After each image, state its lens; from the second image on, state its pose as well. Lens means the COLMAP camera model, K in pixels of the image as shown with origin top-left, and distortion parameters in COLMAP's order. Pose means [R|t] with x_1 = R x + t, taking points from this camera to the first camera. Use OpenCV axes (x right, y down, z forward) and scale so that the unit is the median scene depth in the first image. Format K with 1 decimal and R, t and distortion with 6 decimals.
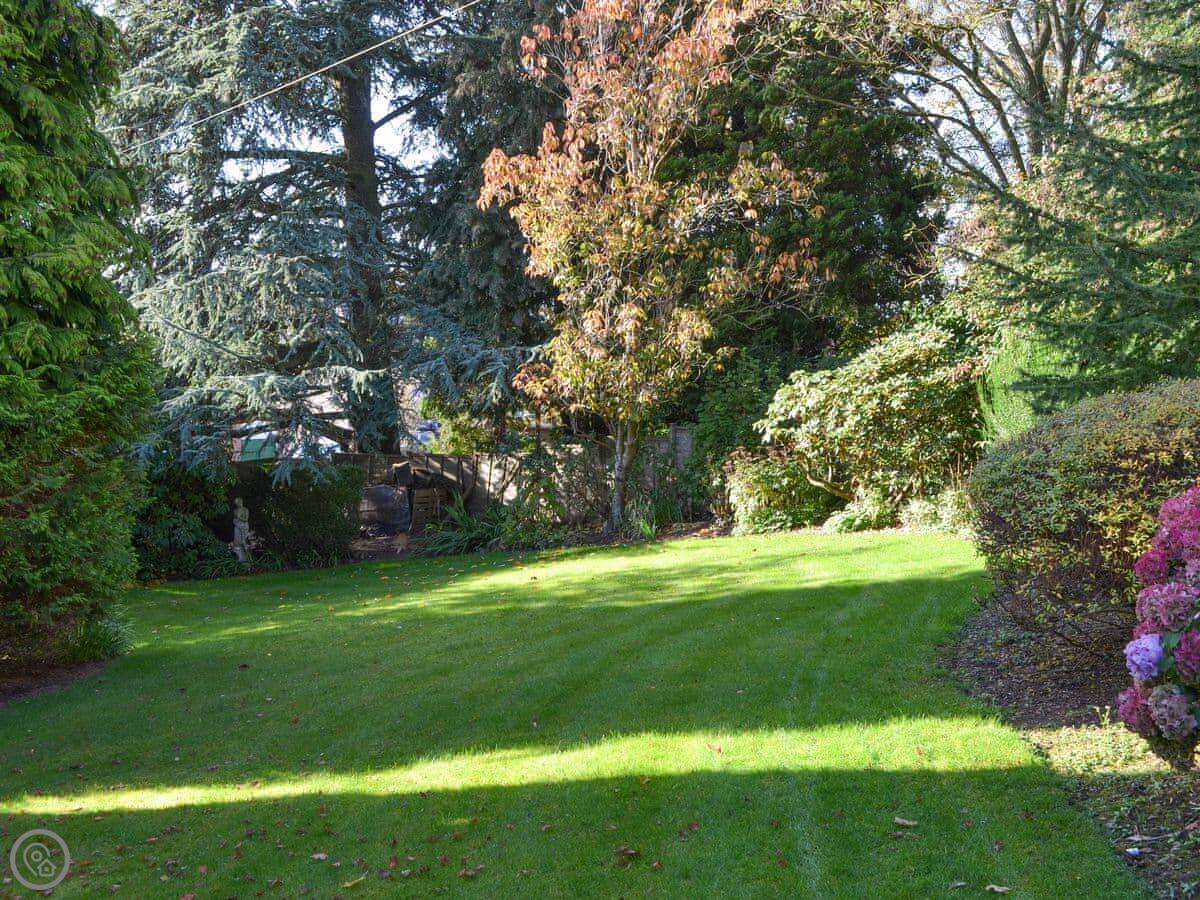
lens RADIAL K [[1332.6, 0, 578.2], [0, 1332.6, 448.6], [0, 0, 1]] dist [-0.030314, -0.009604]
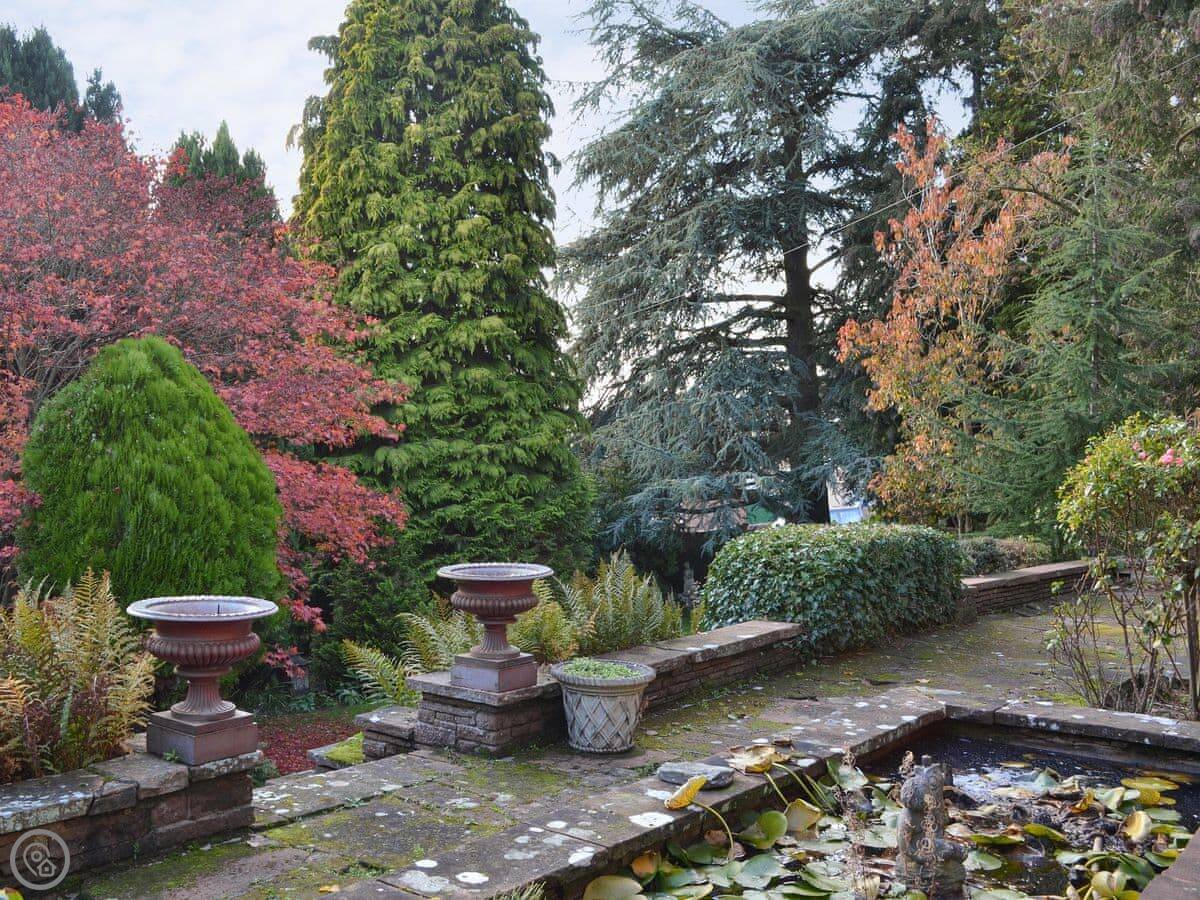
lens RADIAL K [[1332.6, 0, 578.2], [0, 1332.6, 448.6], [0, 0, 1]] dist [-0.030314, -0.009604]
pose [[0.916915, -0.000045, -0.399081, 0.222984], [-0.015321, 0.999259, -0.035312, -0.034743], [0.398787, 0.038493, 0.916235, -0.373534]]
